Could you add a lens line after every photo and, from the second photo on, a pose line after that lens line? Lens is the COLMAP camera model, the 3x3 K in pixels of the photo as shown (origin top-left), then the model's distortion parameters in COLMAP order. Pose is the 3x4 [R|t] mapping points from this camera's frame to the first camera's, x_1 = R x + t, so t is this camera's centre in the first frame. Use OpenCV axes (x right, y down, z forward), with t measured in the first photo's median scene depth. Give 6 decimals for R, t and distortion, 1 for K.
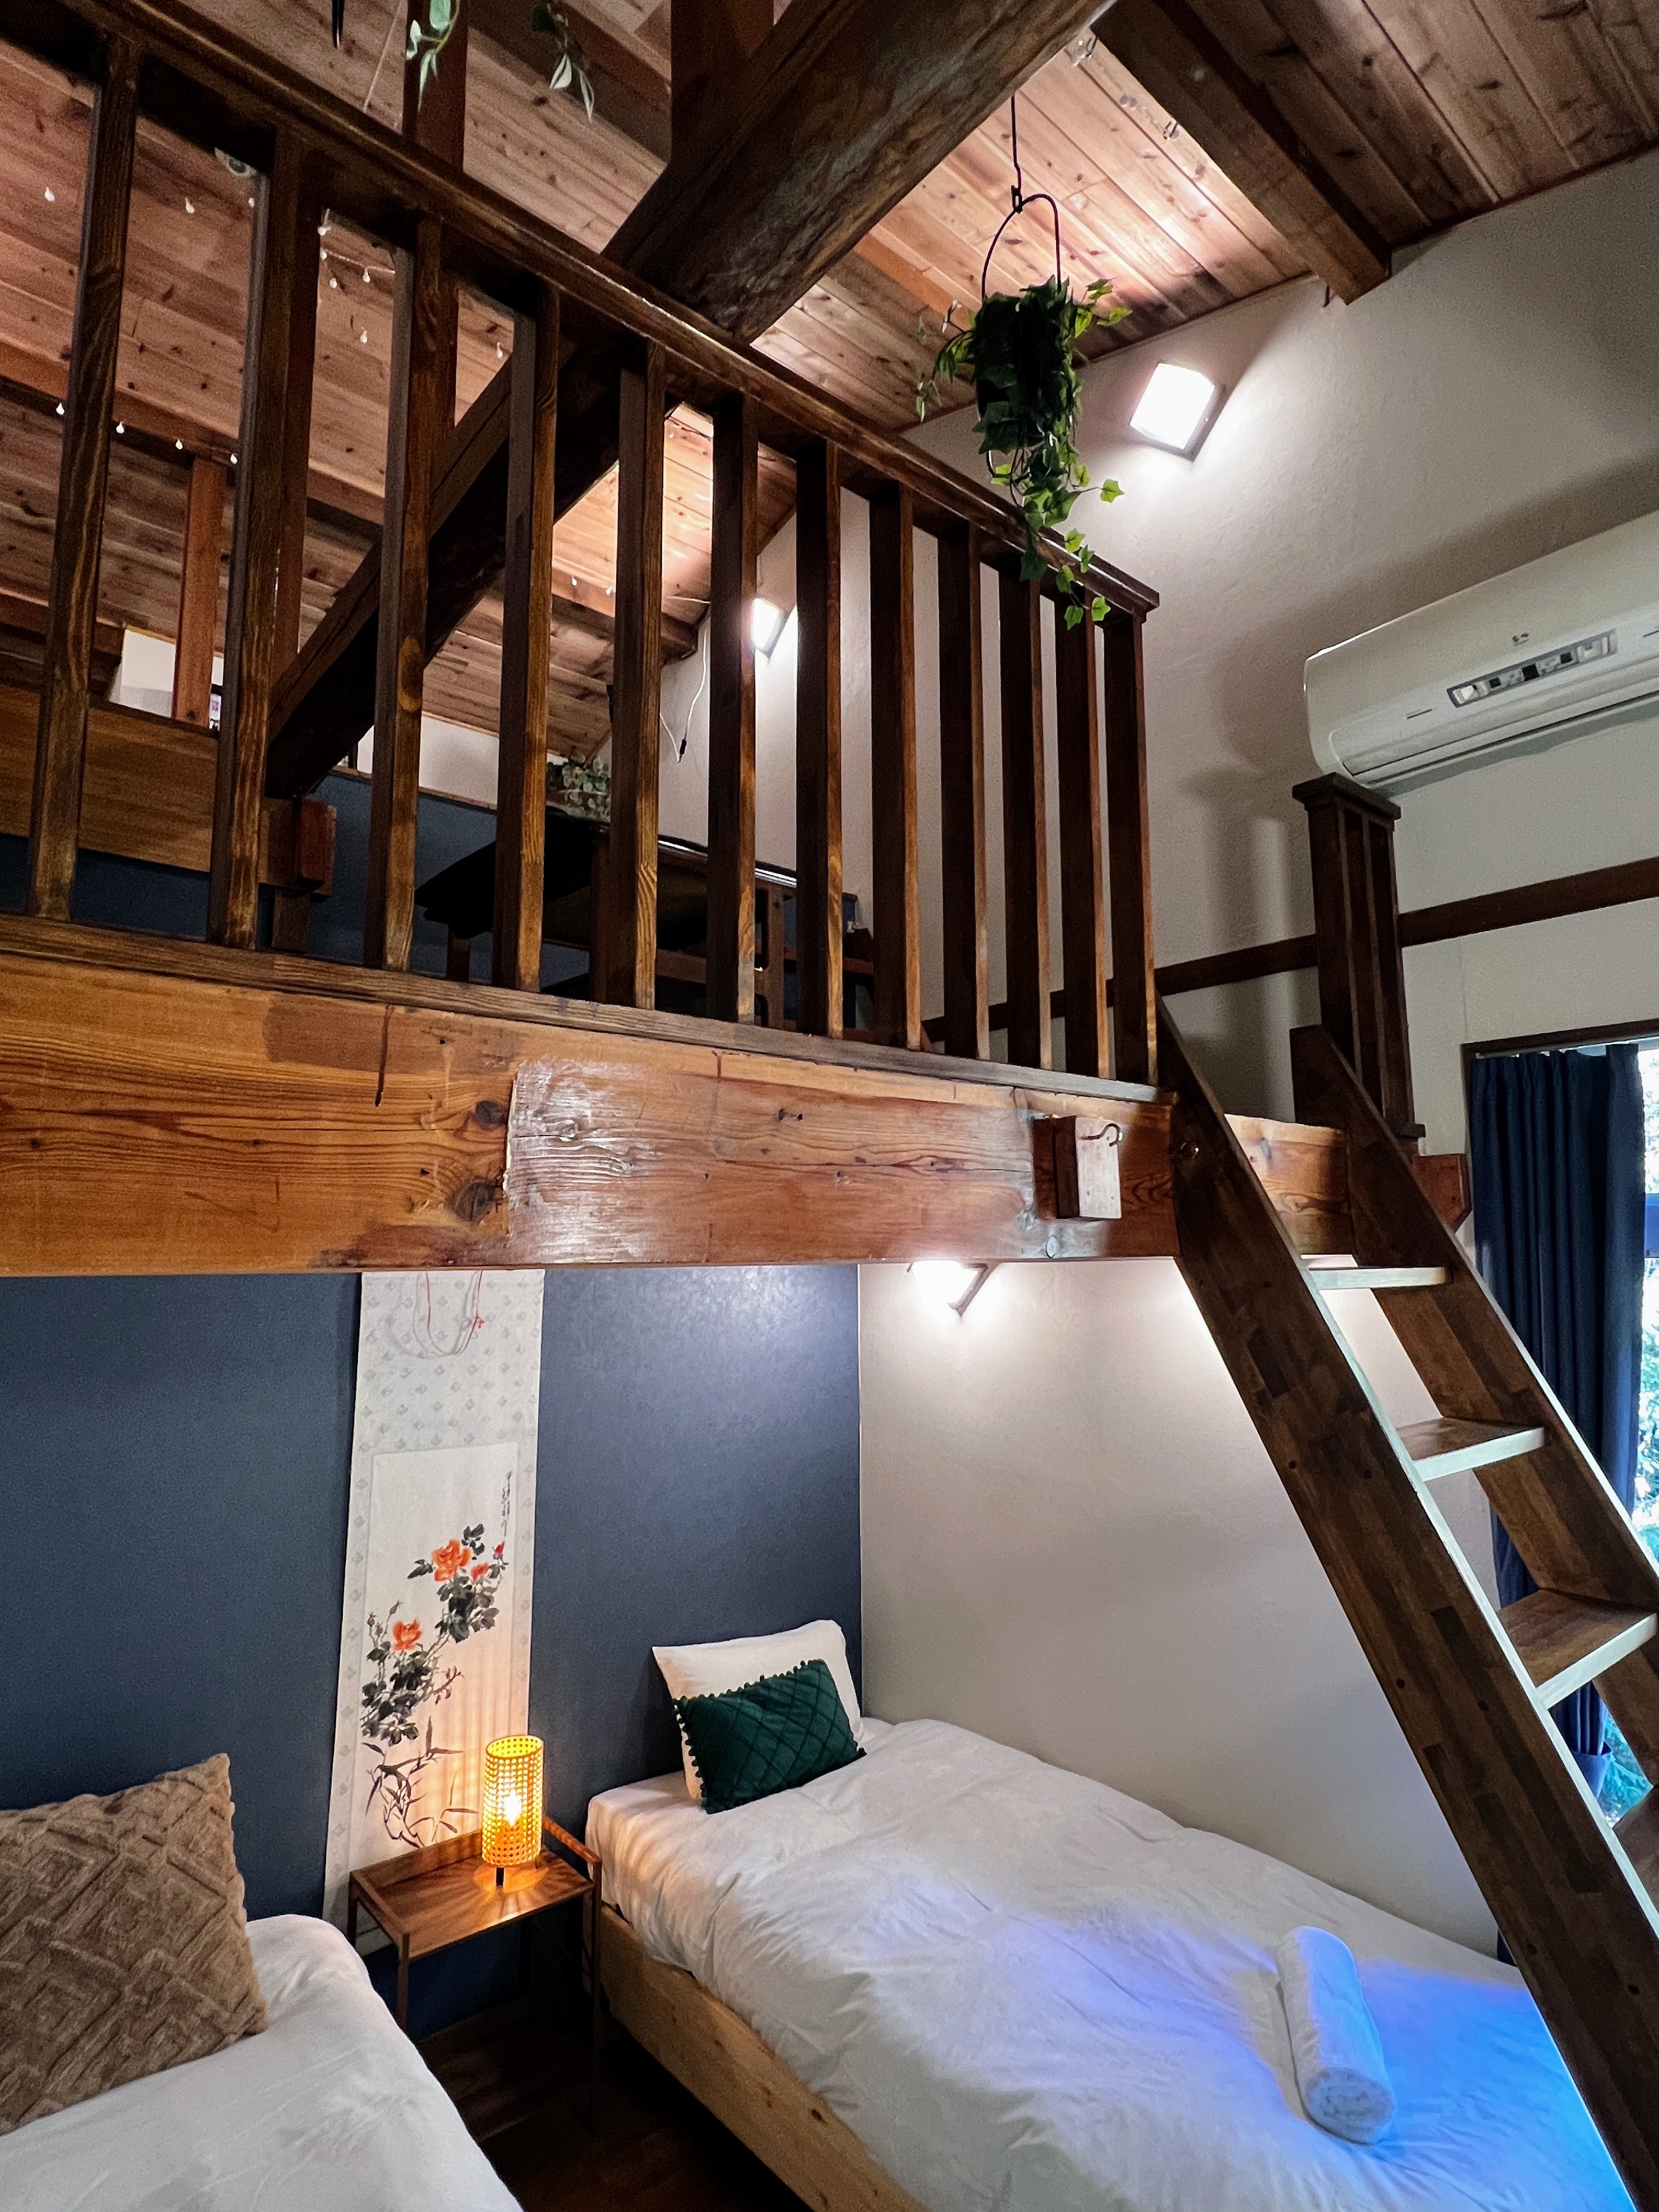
lens RADIAL K [[1161.5, 0, 836.6], [0, 1161.5, 1108.8], [0, 0, 1]] dist [-0.002598, 0.001457]
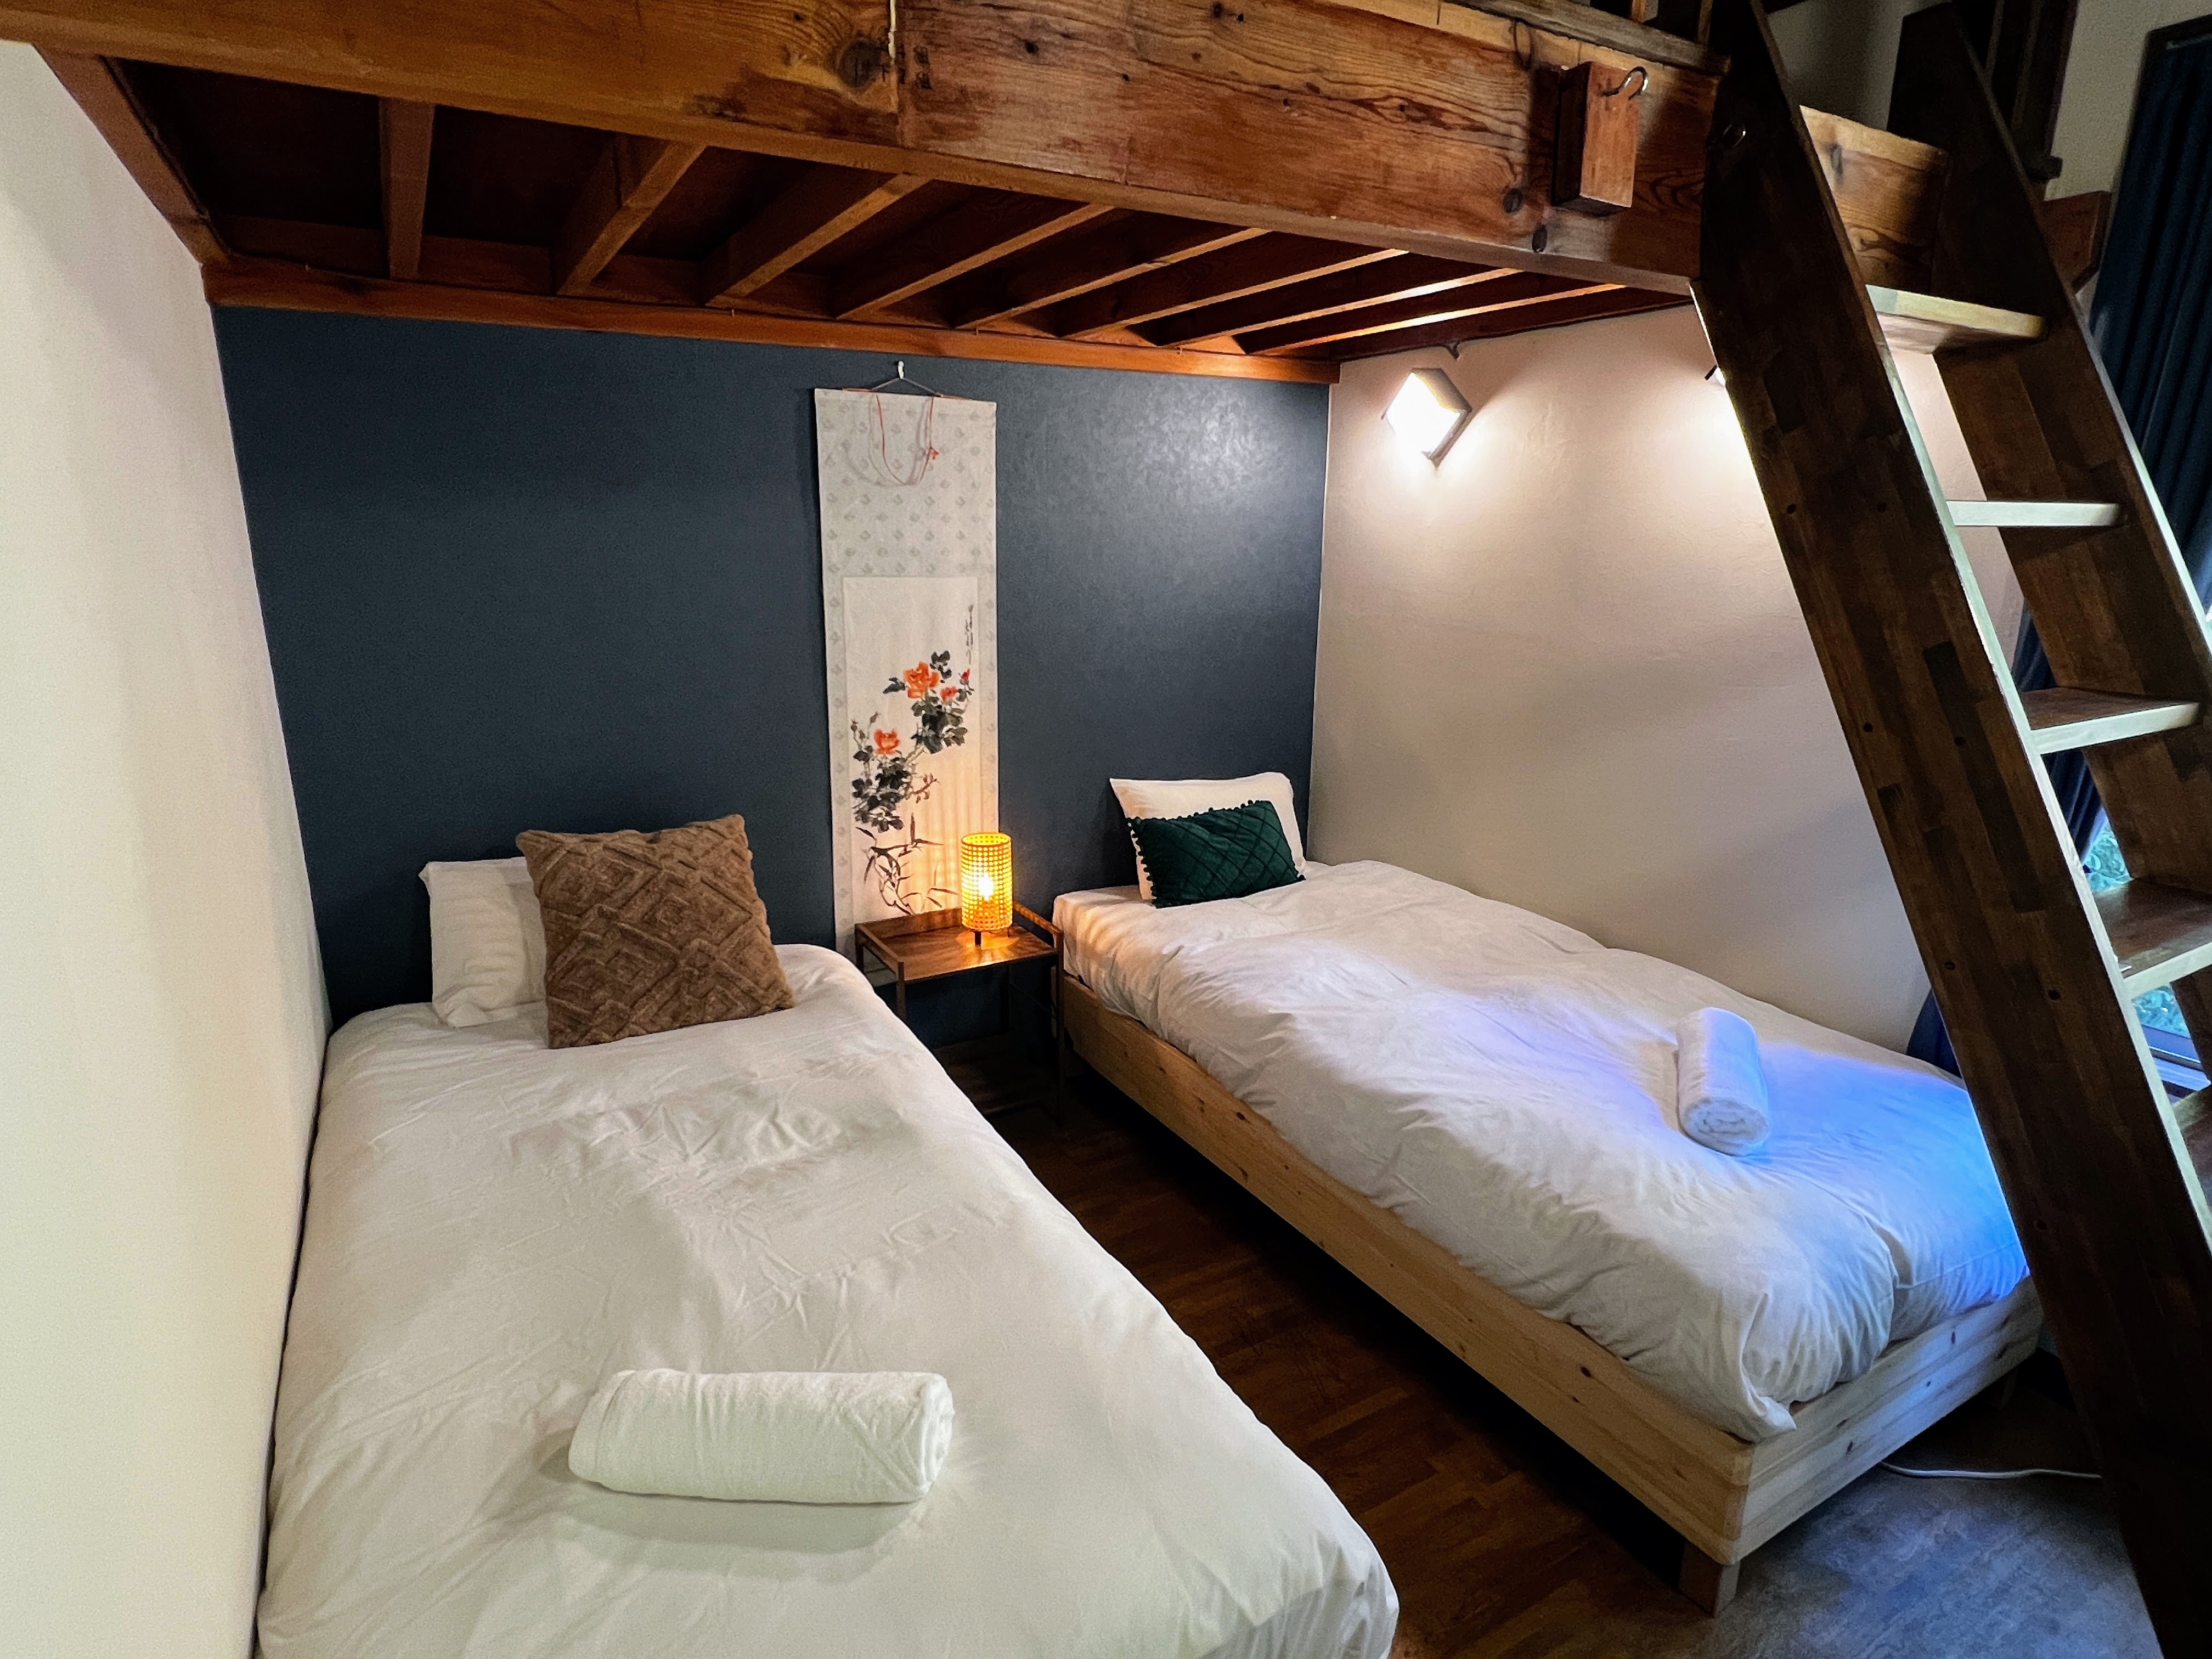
lens RADIAL K [[1161.5, 0, 1105.2], [0, 1161.5, 822.9], [0, 0, 1]] dist [-0.002598, 0.001457]
pose [[0.984224, 0.056150, -0.167778, 0.029028], [0.010438, 0.928221, 0.371882, 0.150596], [0.176616, -0.367767, 0.912992, 0.004311]]
